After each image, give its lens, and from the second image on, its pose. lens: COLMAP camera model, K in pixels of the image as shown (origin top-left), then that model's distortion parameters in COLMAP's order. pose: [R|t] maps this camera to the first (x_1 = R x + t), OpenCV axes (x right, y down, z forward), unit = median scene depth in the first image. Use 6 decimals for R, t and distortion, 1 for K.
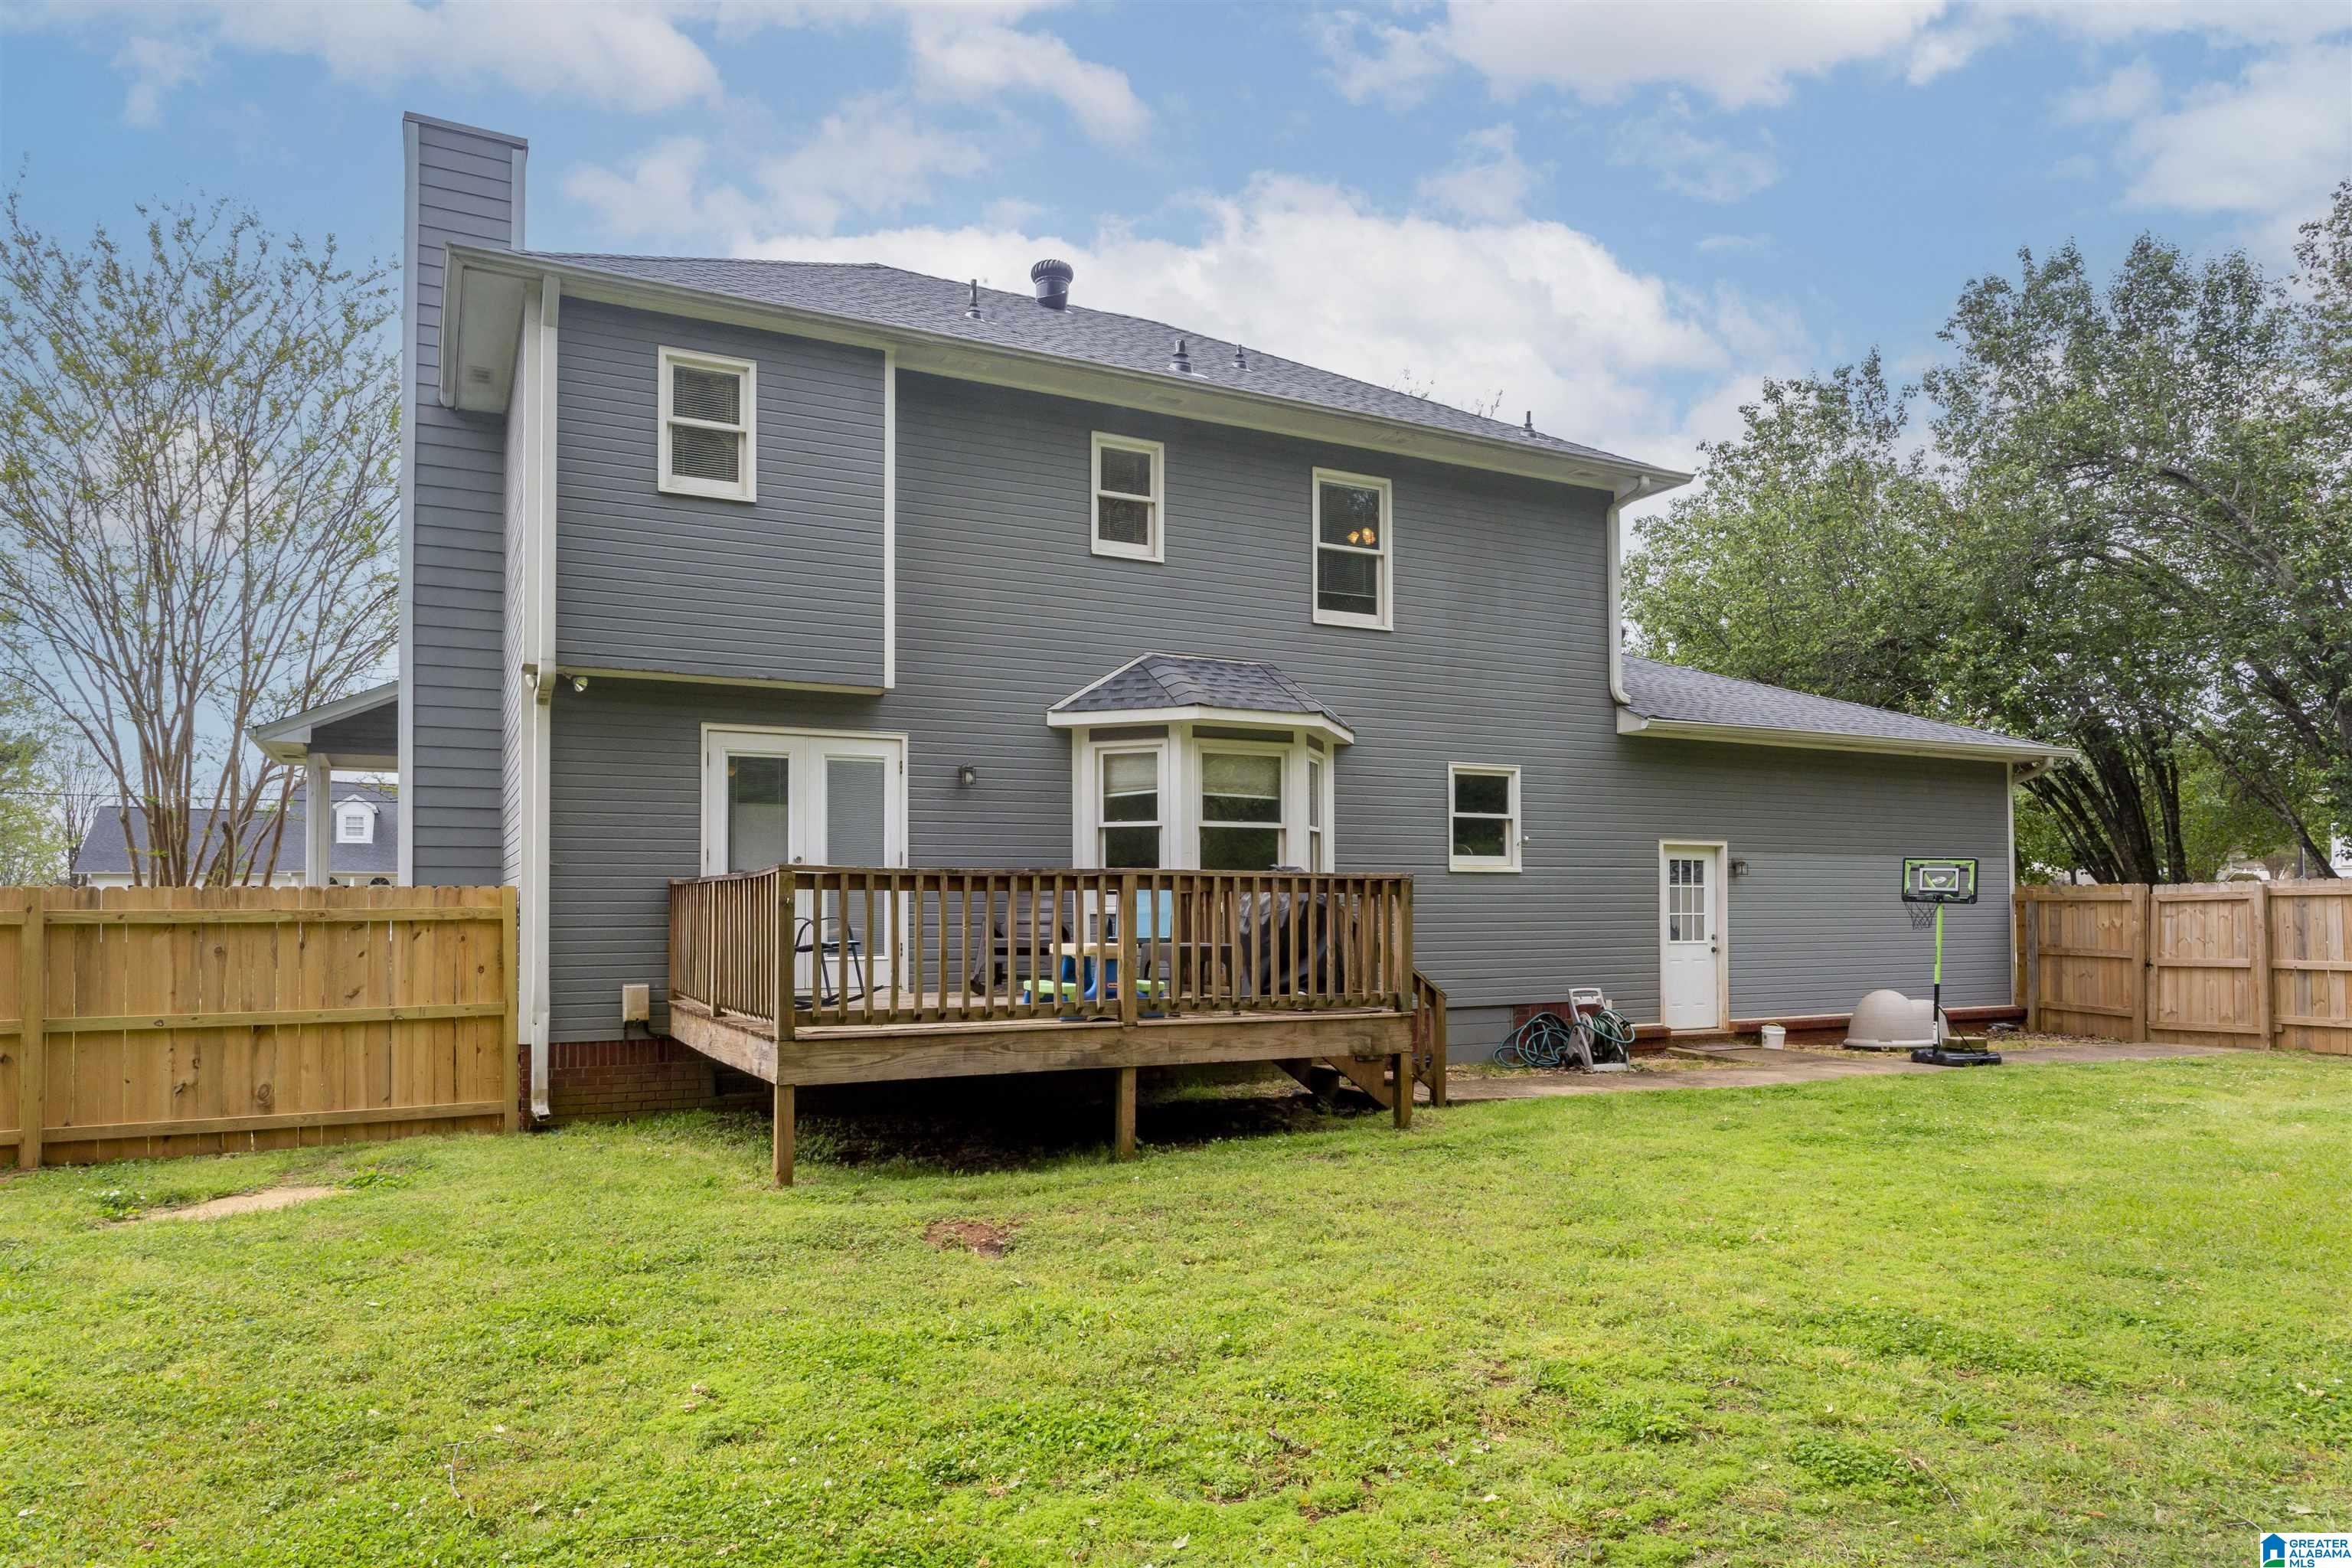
lens RADIAL K [[1477.8, 0, 1147.0], [0, 1477.8, 868.7], [0, 0, 1]] dist [-0.006218, 0.003765]
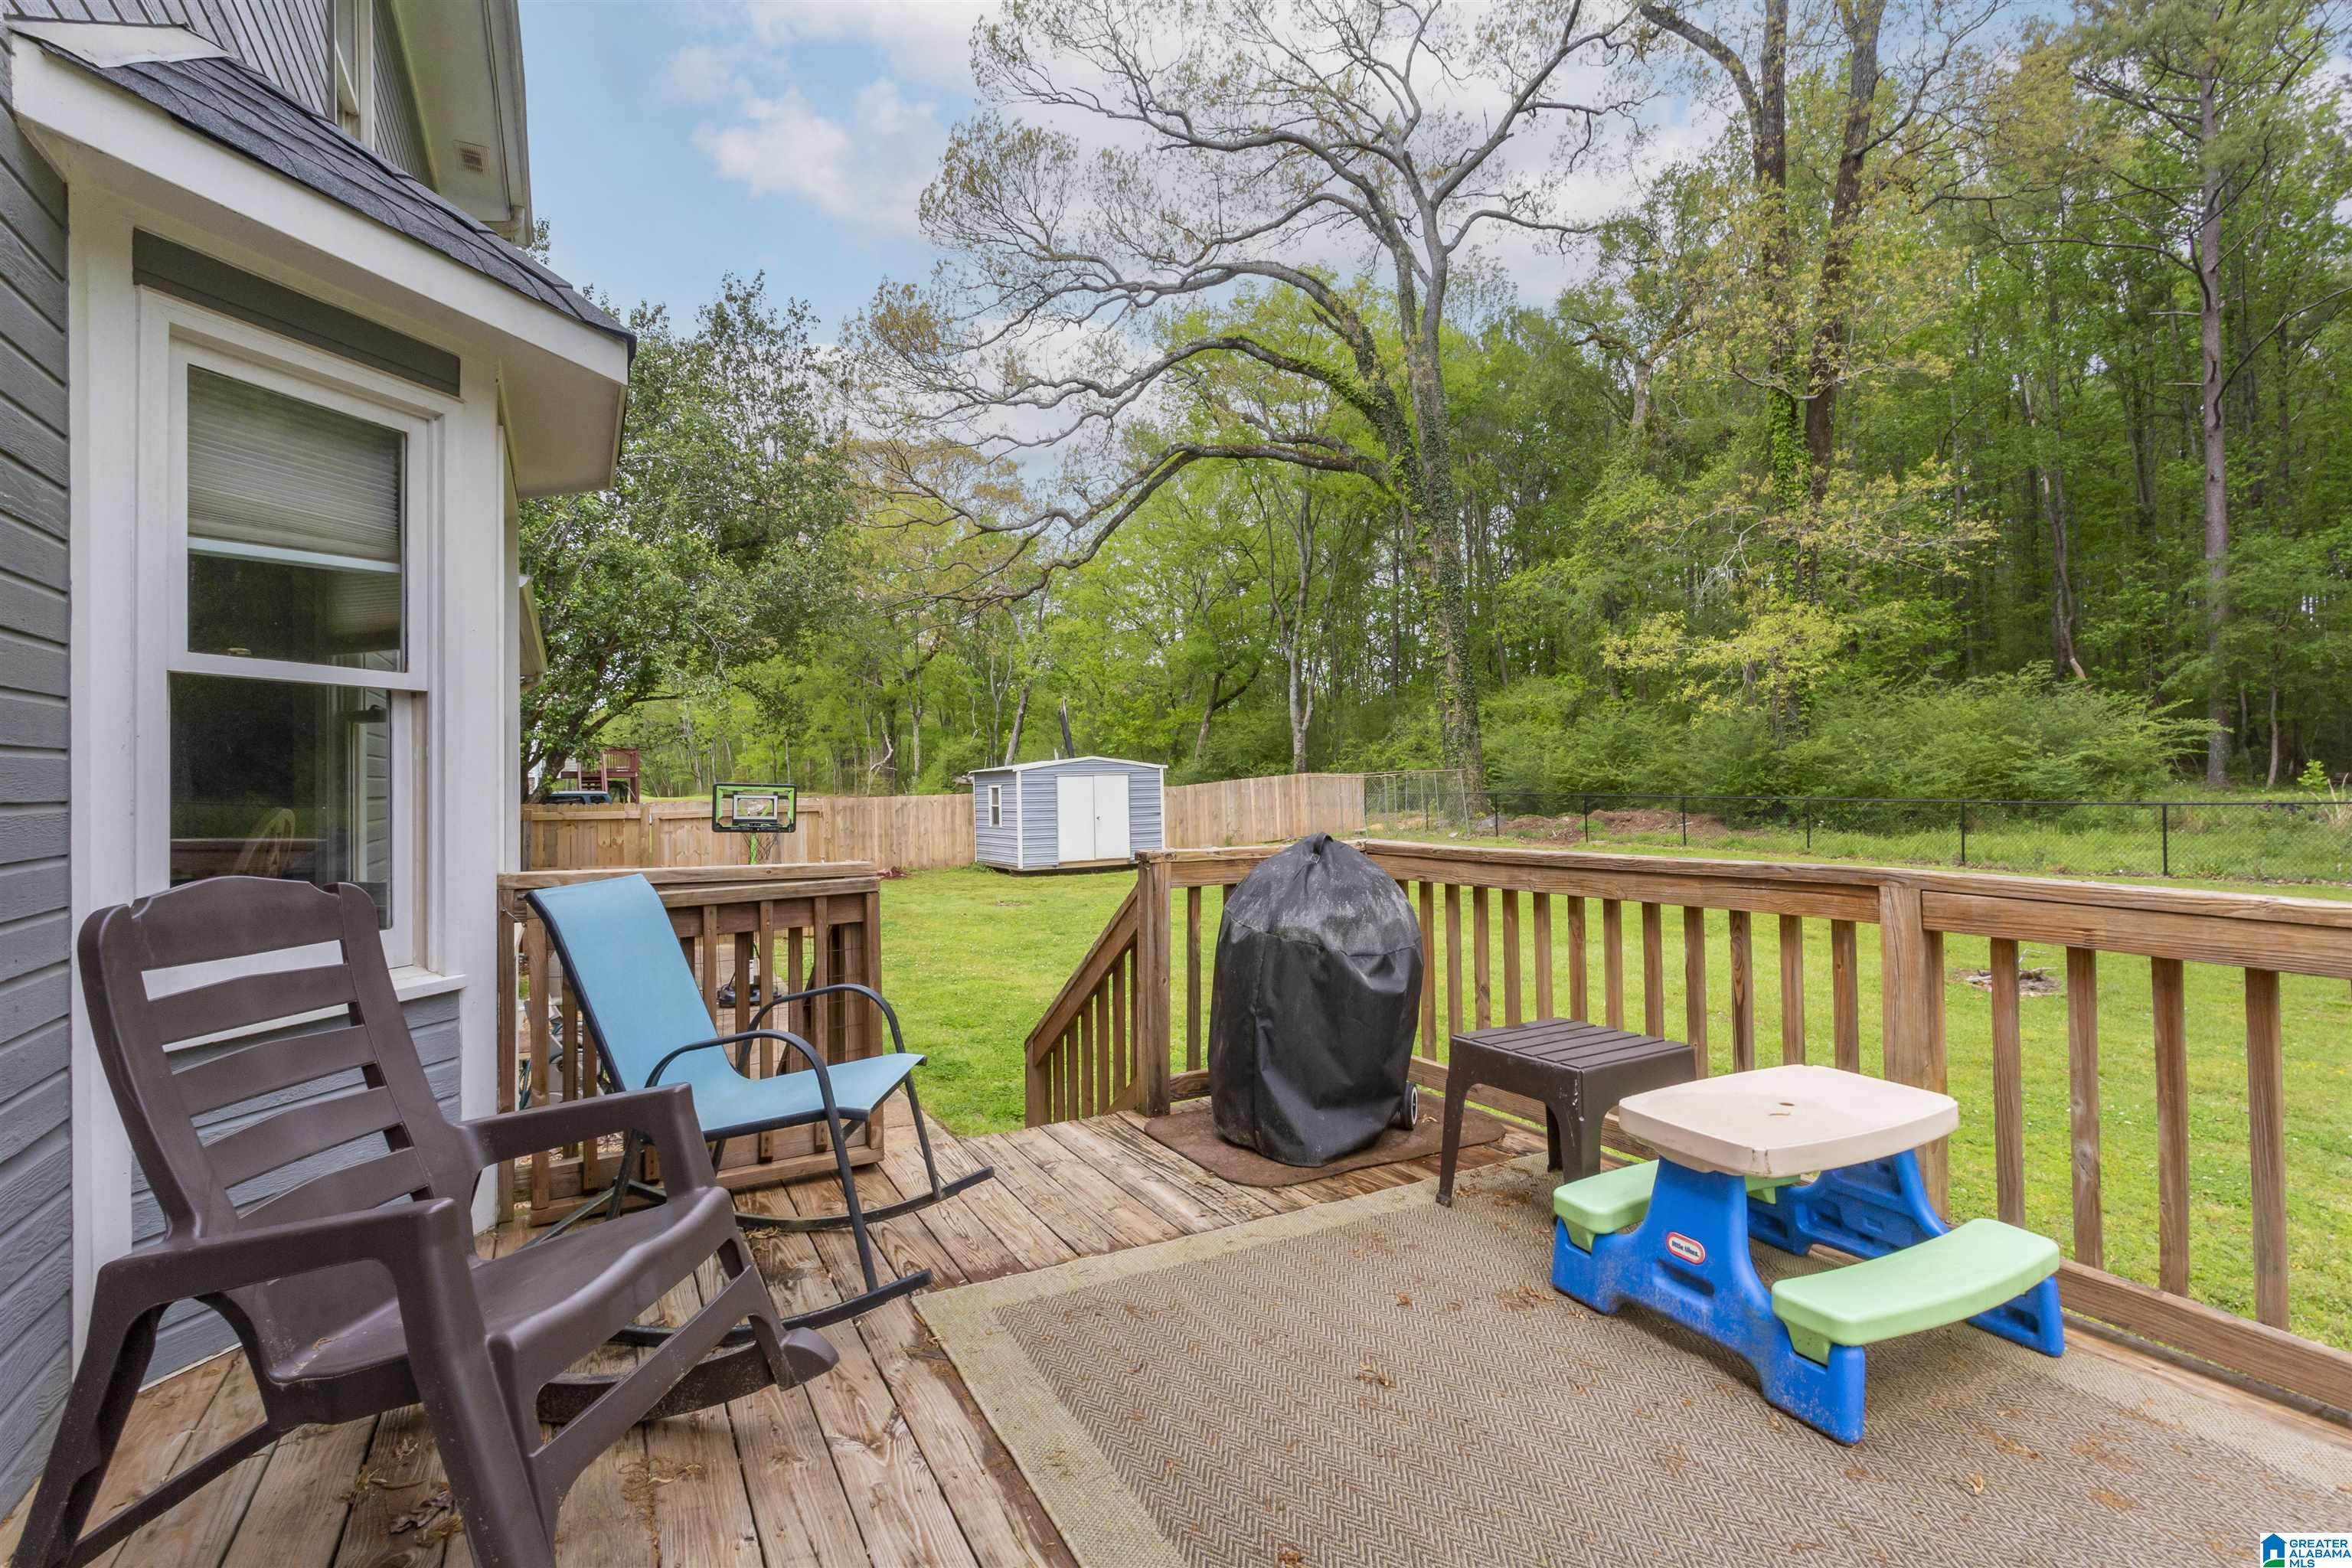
lens RADIAL K [[1145.7, 0, 1150.8], [0, 1145.7, 781.2], [0, 0, 1]] dist [0.013122, -0.000900]
pose [[-0.024279, 0.002088, 0.999703, -0.212304], [-0.019862, 0.999799, -0.002571, -0.013648], [-0.999508, -0.019919, -0.024232, 0.831556]]
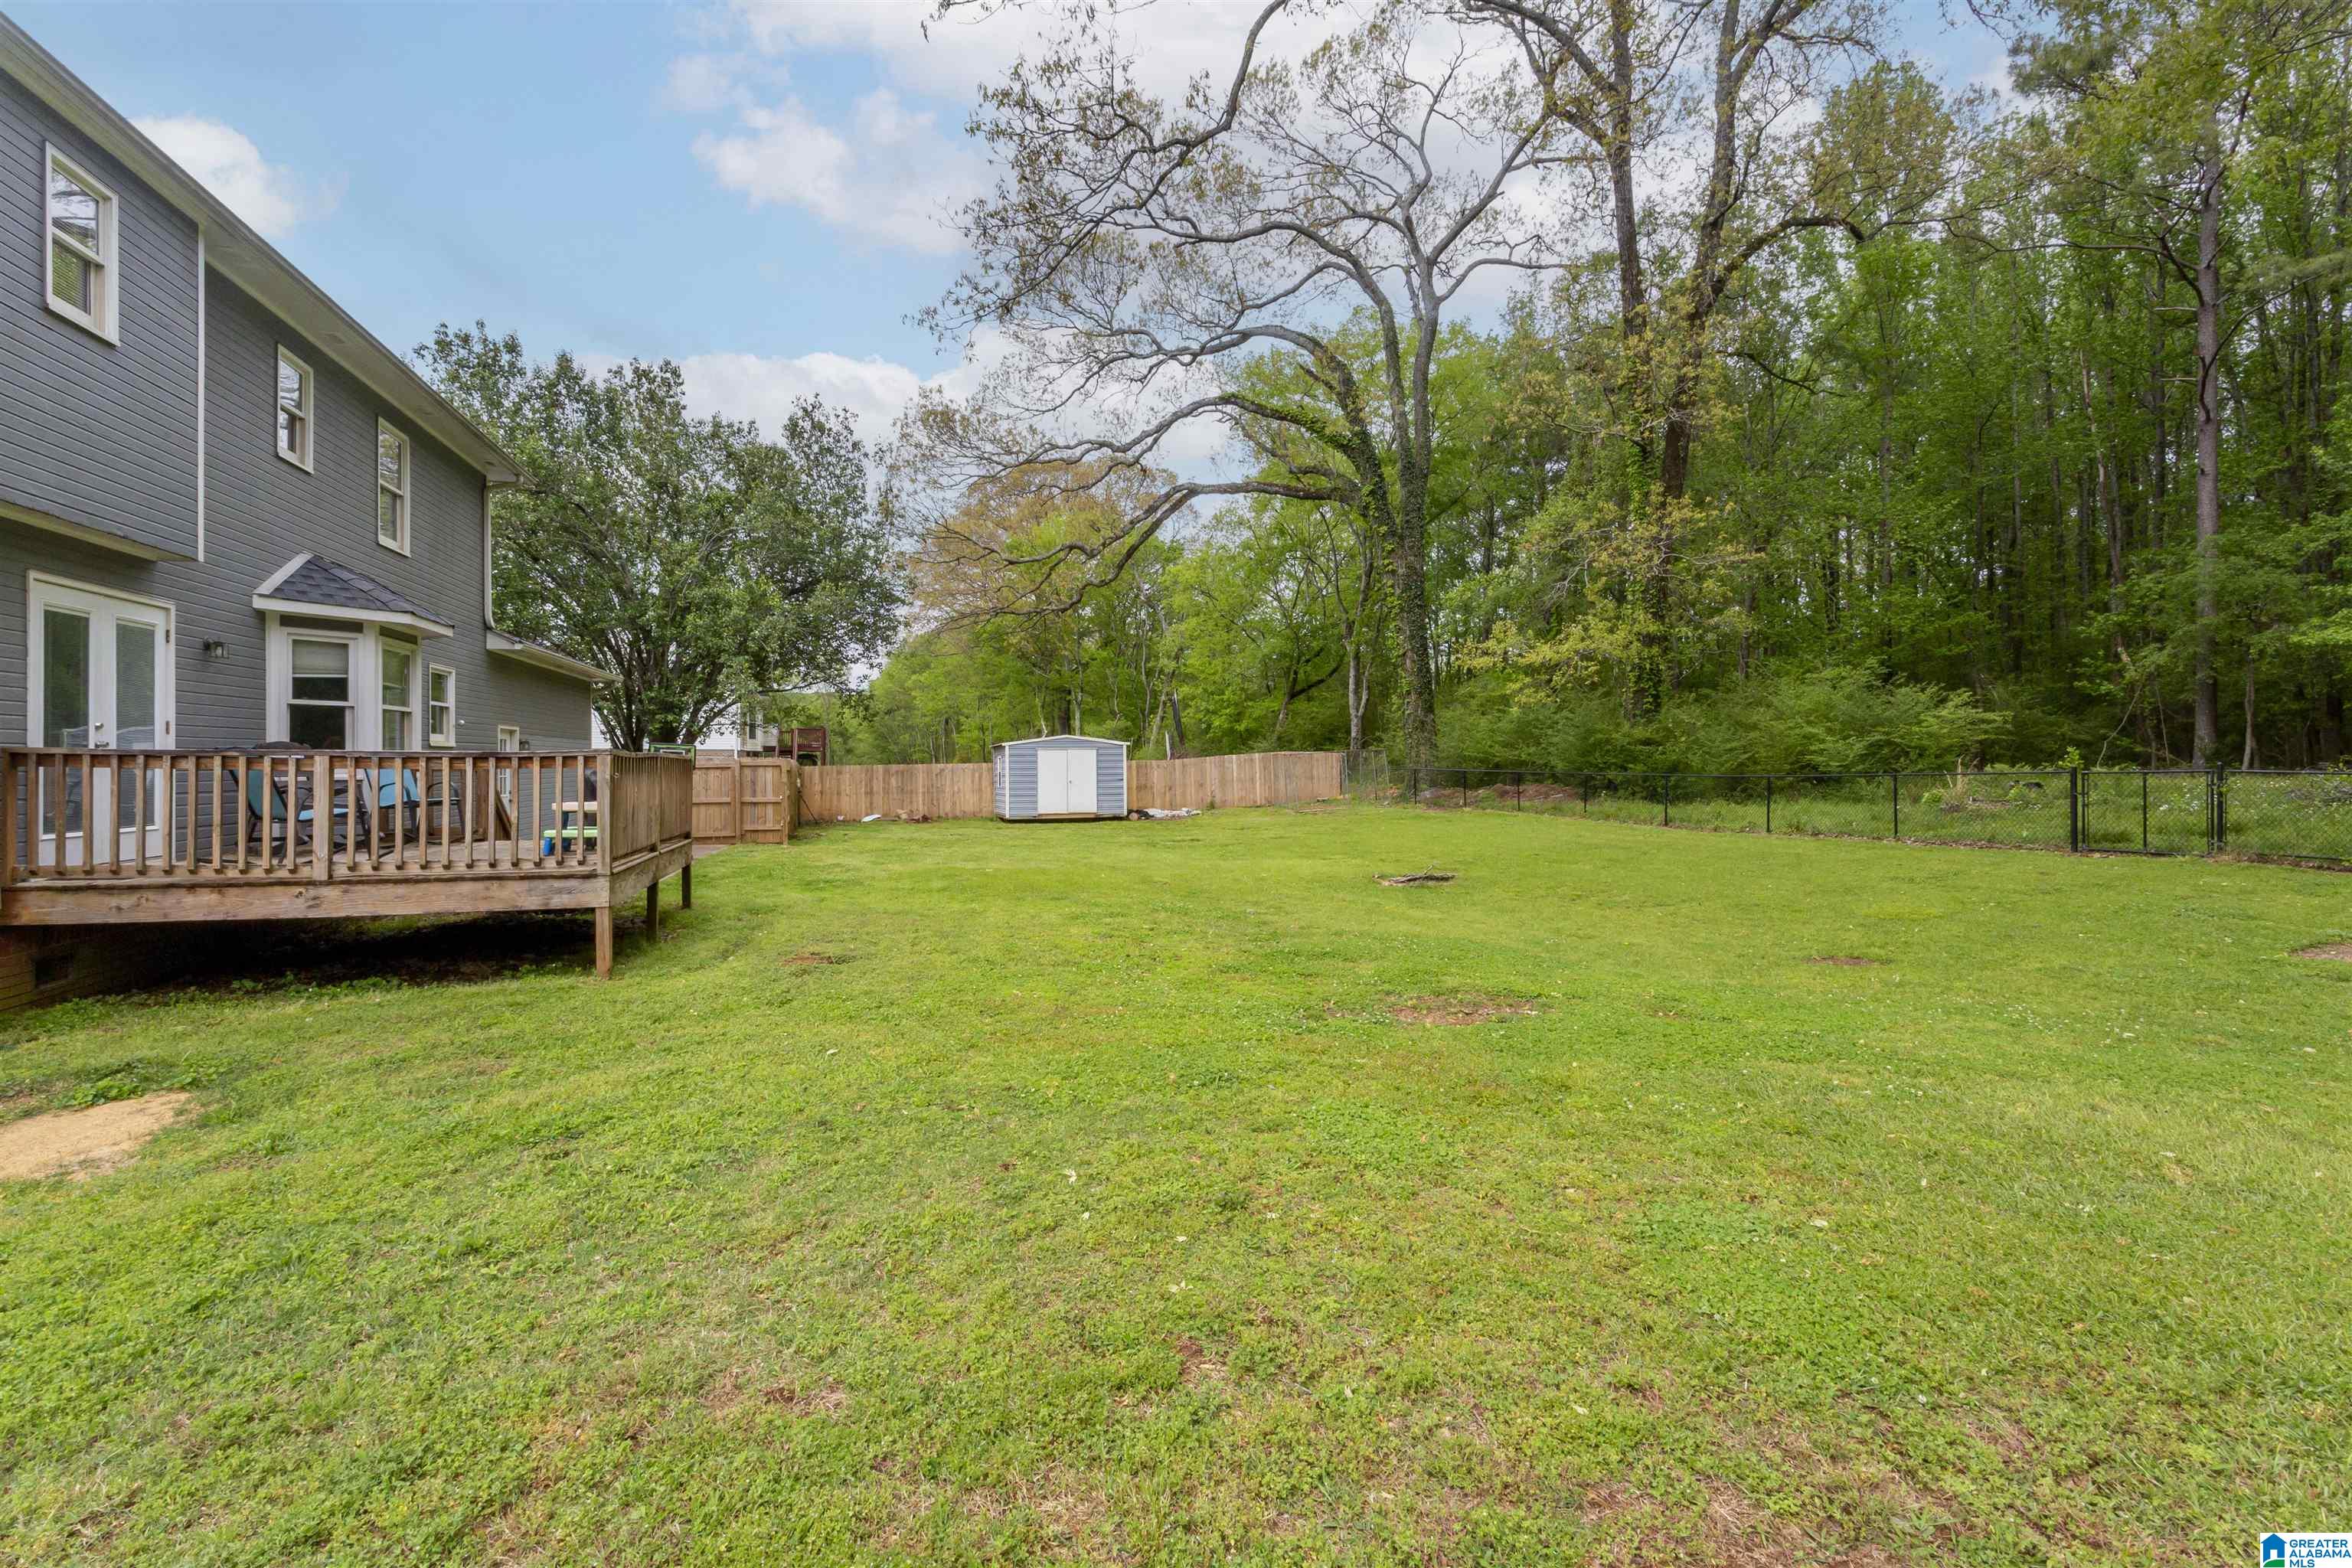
lens RADIAL K [[1145.7, 0, 1158.0], [0, 1145.7, 777.7], [0, 0, 1]] dist [0.013122, -0.000900]
pose [[0.206724, -0.006480, 0.978378, -0.737815], [-0.032503, 0.999381, 0.013487, -0.004819], [-0.977859, -0.034588, 0.206385, 0.166369]]
